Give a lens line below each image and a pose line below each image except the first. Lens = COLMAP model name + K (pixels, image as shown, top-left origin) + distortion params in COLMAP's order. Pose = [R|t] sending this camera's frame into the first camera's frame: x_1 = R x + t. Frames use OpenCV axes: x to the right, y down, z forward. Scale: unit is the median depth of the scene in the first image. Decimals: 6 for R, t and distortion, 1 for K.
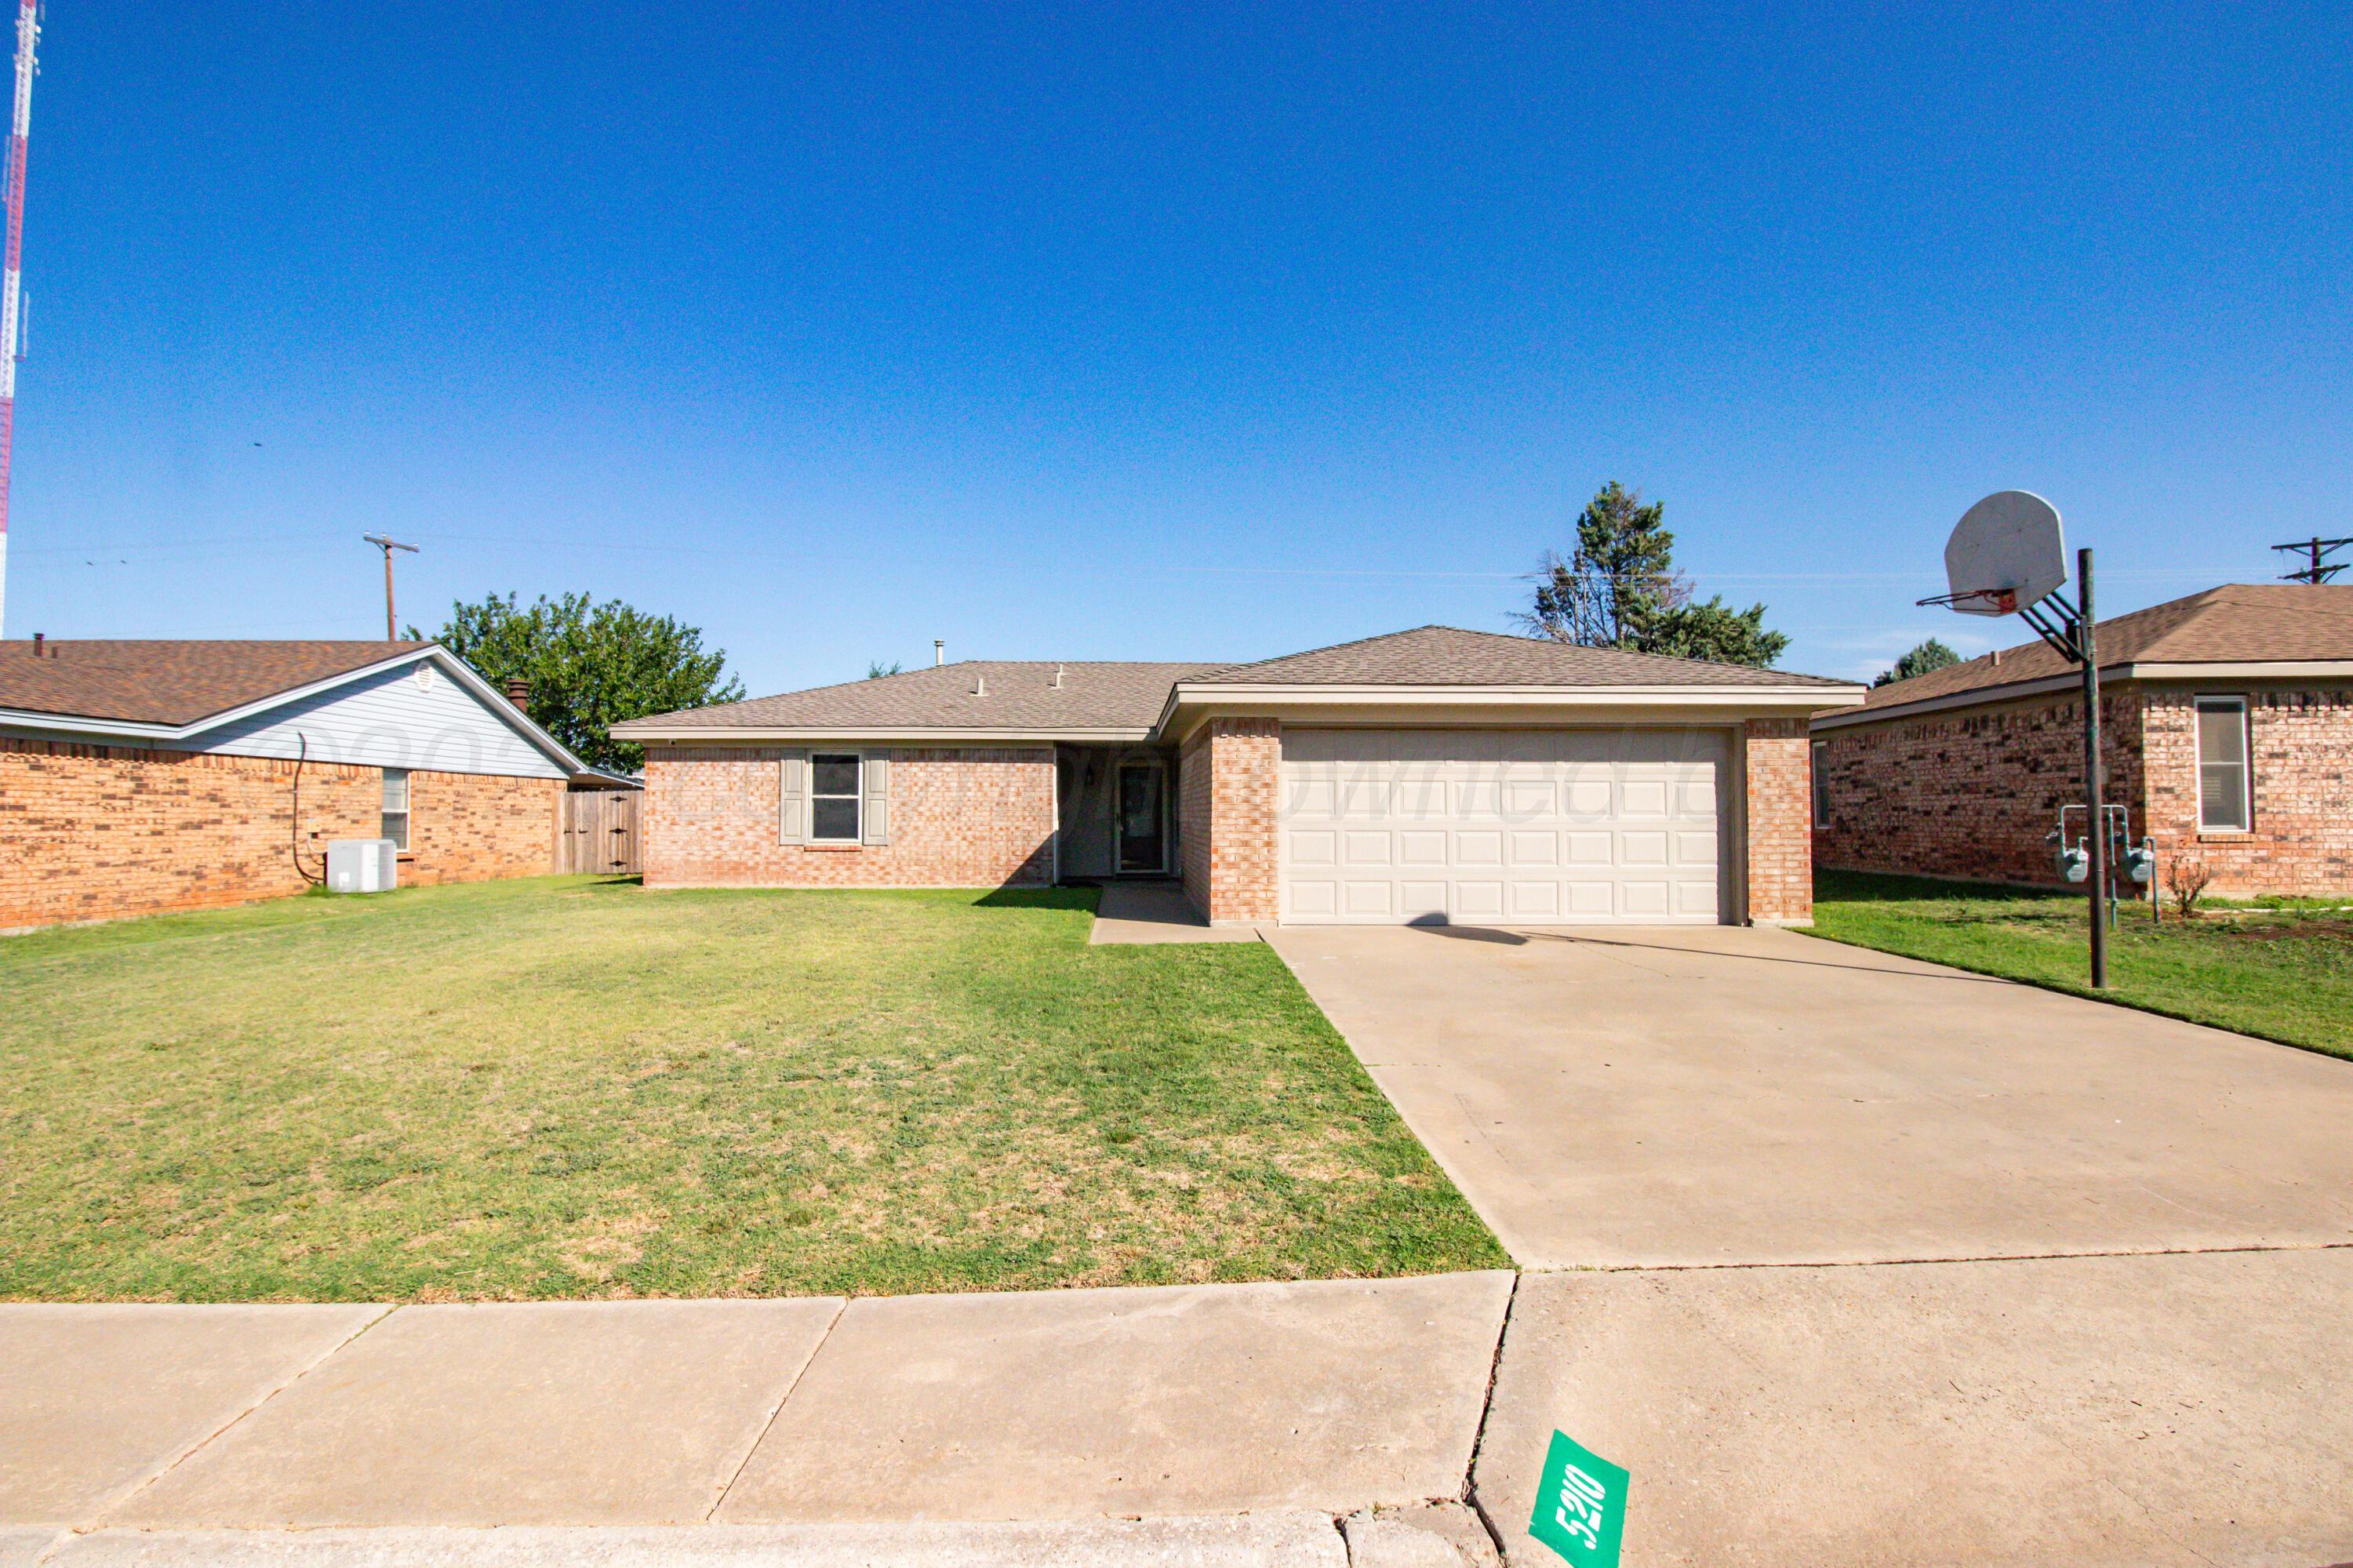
lens RADIAL K [[1176.2, 0, 1209.7], [0, 1176.2, 778.7], [0, 0, 1]] dist [0.004035, -0.012025]
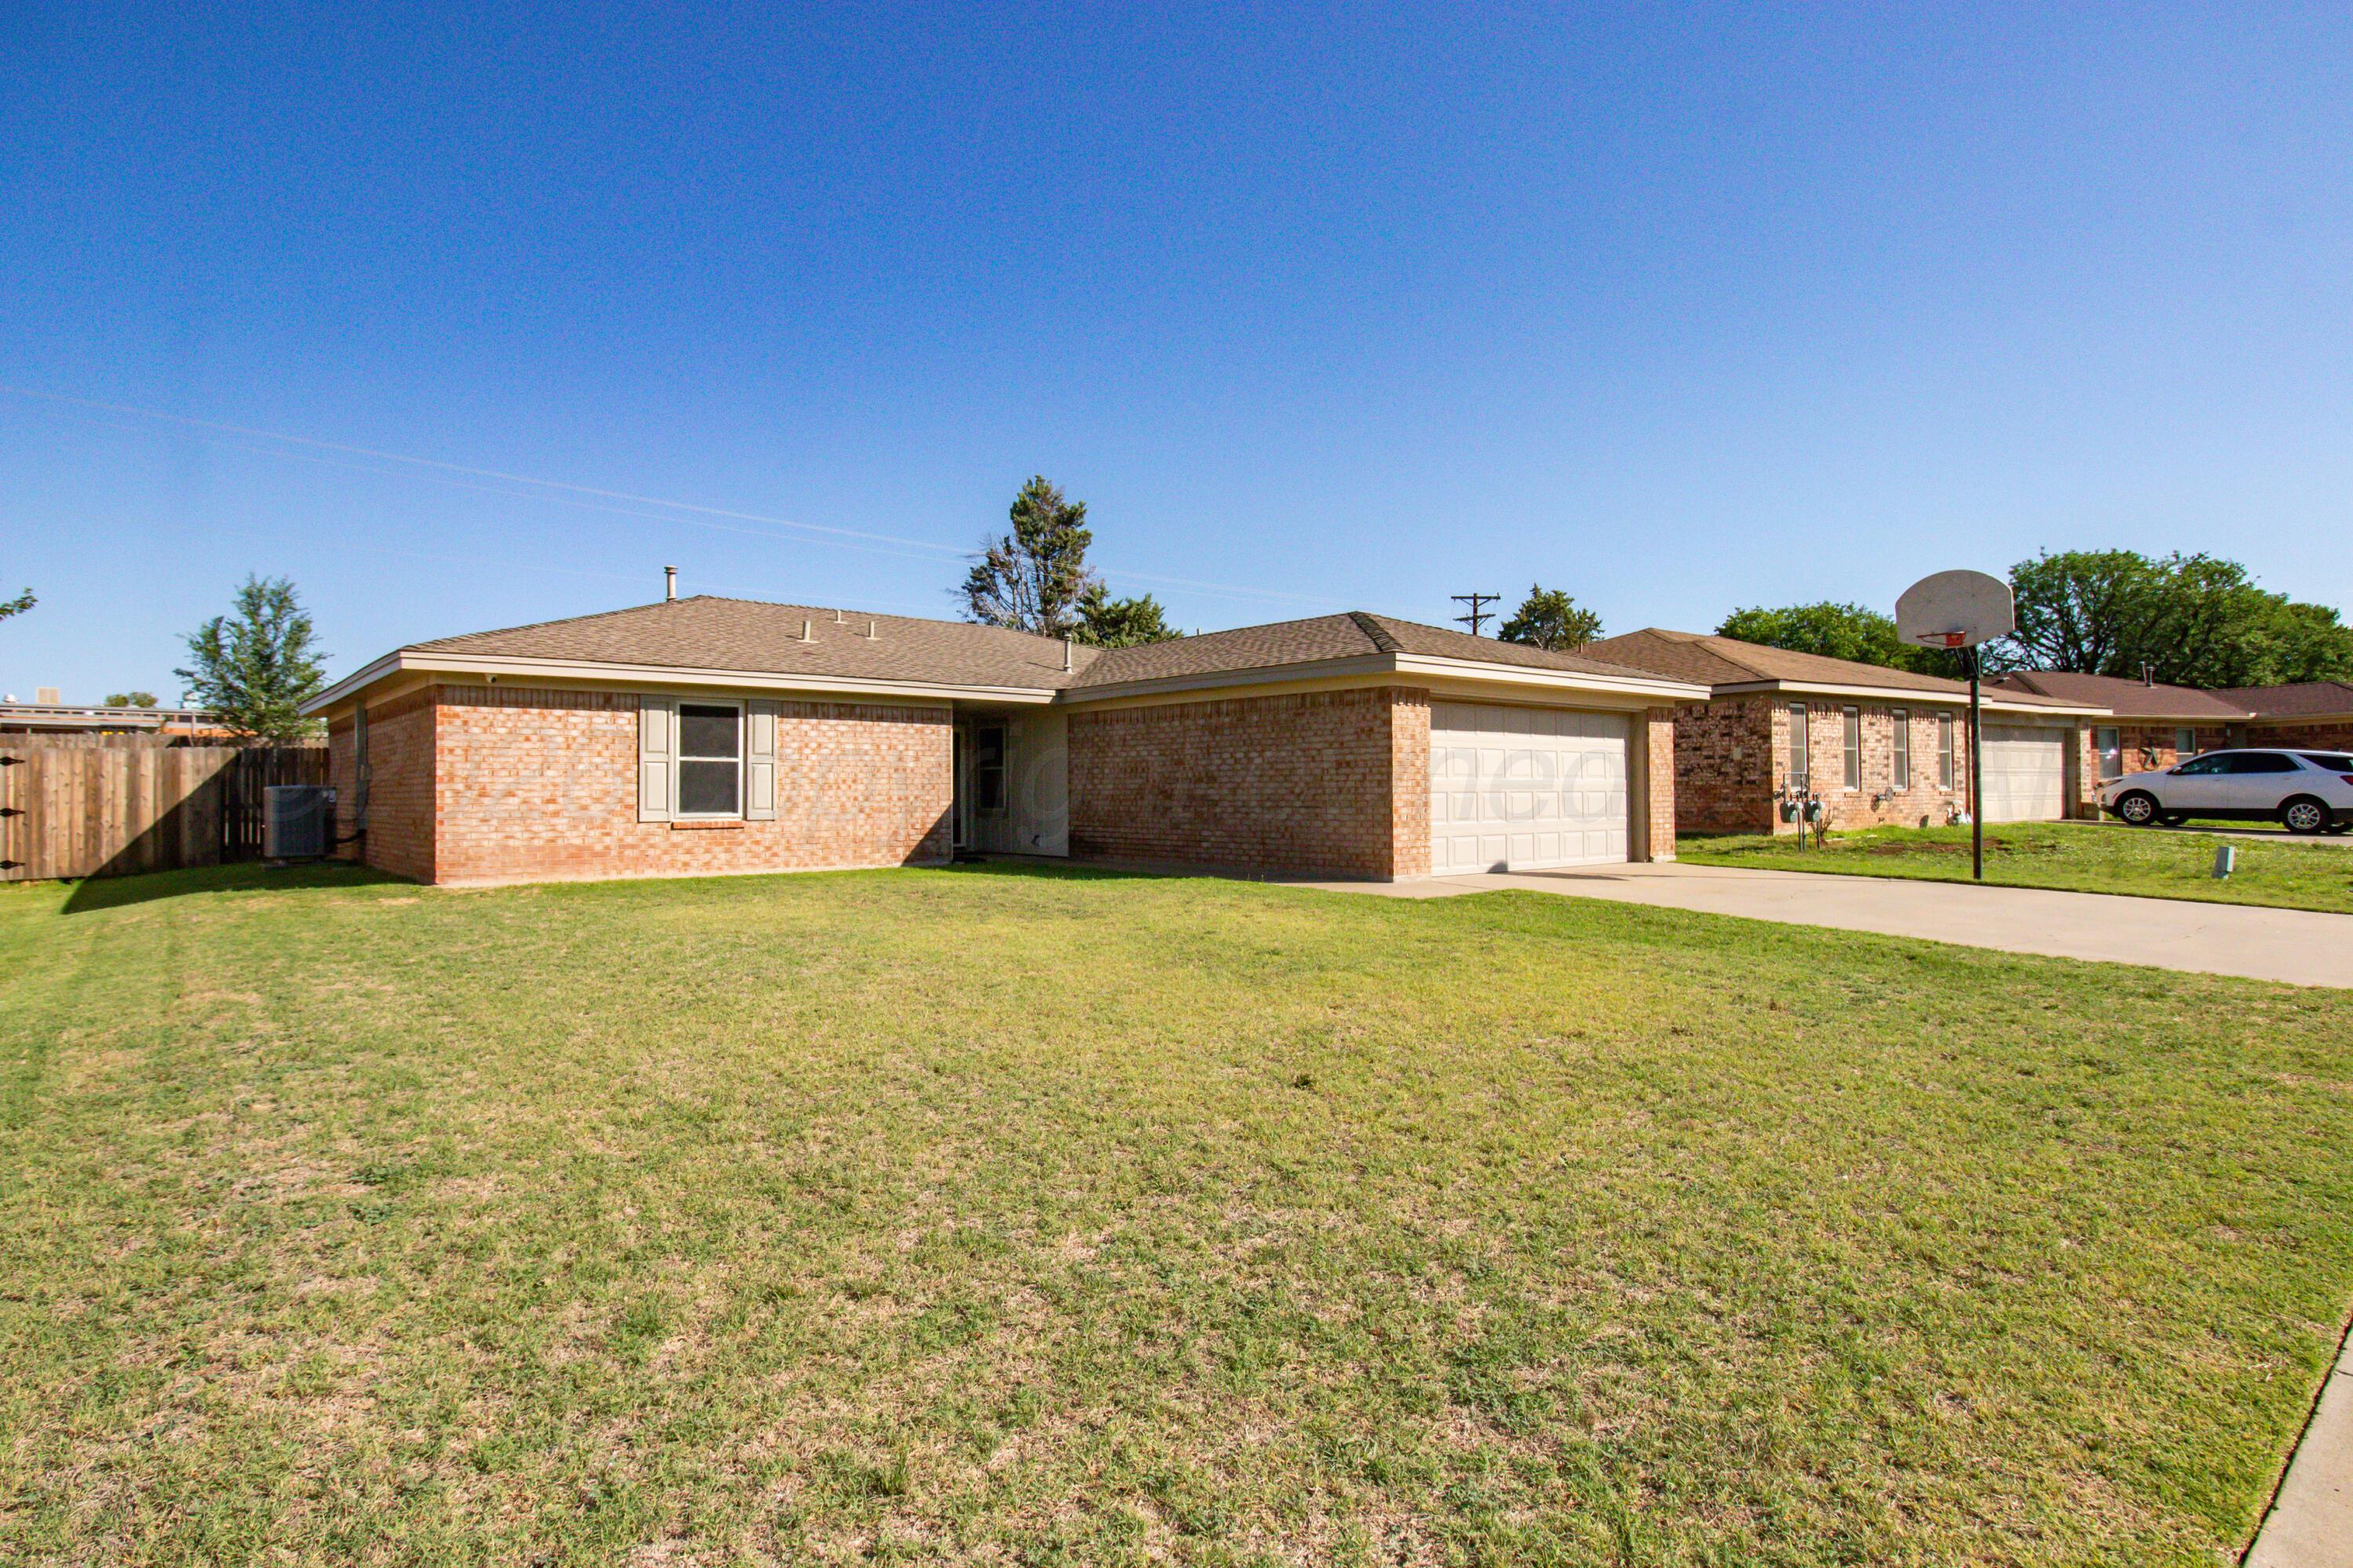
lens RADIAL K [[1176.2, 0, 1209.7], [0, 1176.2, 778.7], [0, 0, 1]] dist [0.004035, -0.012025]
pose [[0.793195, 0.002074, 0.608964, -0.598619], [-0.012588, 0.999836, 0.012992, 0.015610], [-0.608837, -0.017971, 0.793092, 0.196818]]
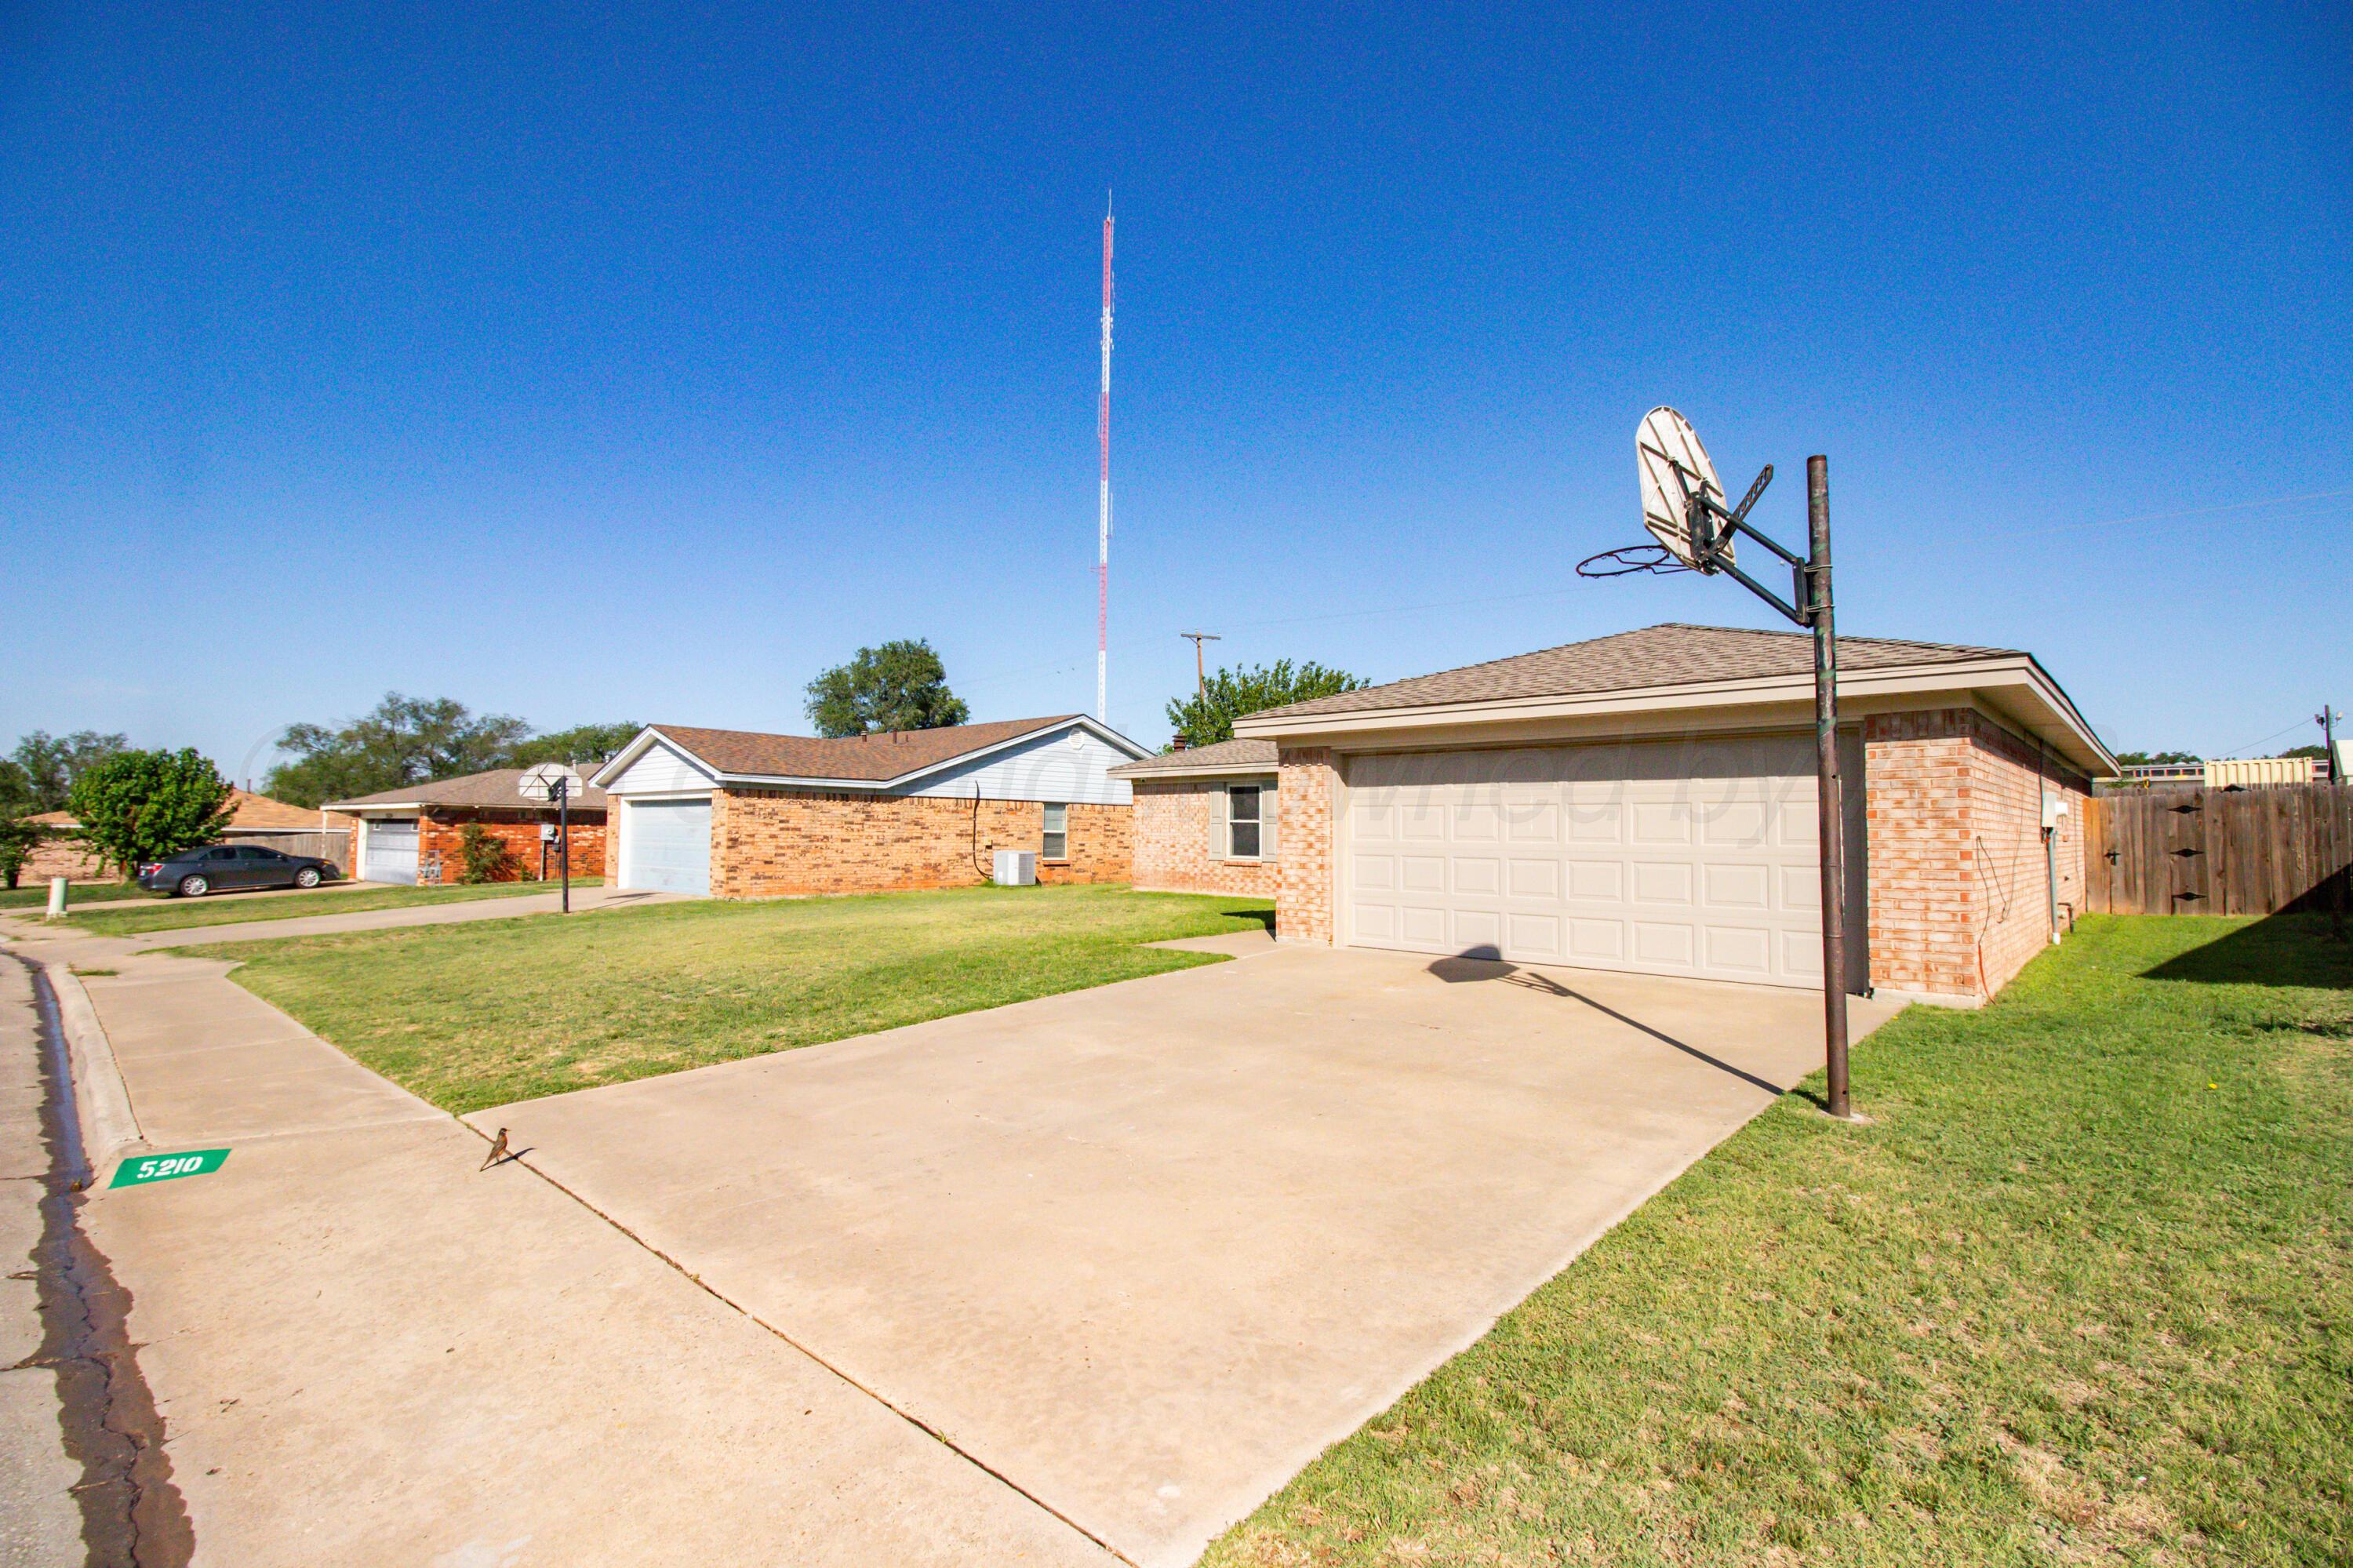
lens RADIAL K [[1127.2, 0, 1177.1], [0, 1127.2, 768.2], [0, 0, 1]] dist [0.001070, -0.000256]
pose [[0.695354, -0.035906, -0.717769, 0.529666], [0.014864, 0.999256, -0.035587, 0.000940], [0.718513, 0.014077, 0.695371, 0.158933]]
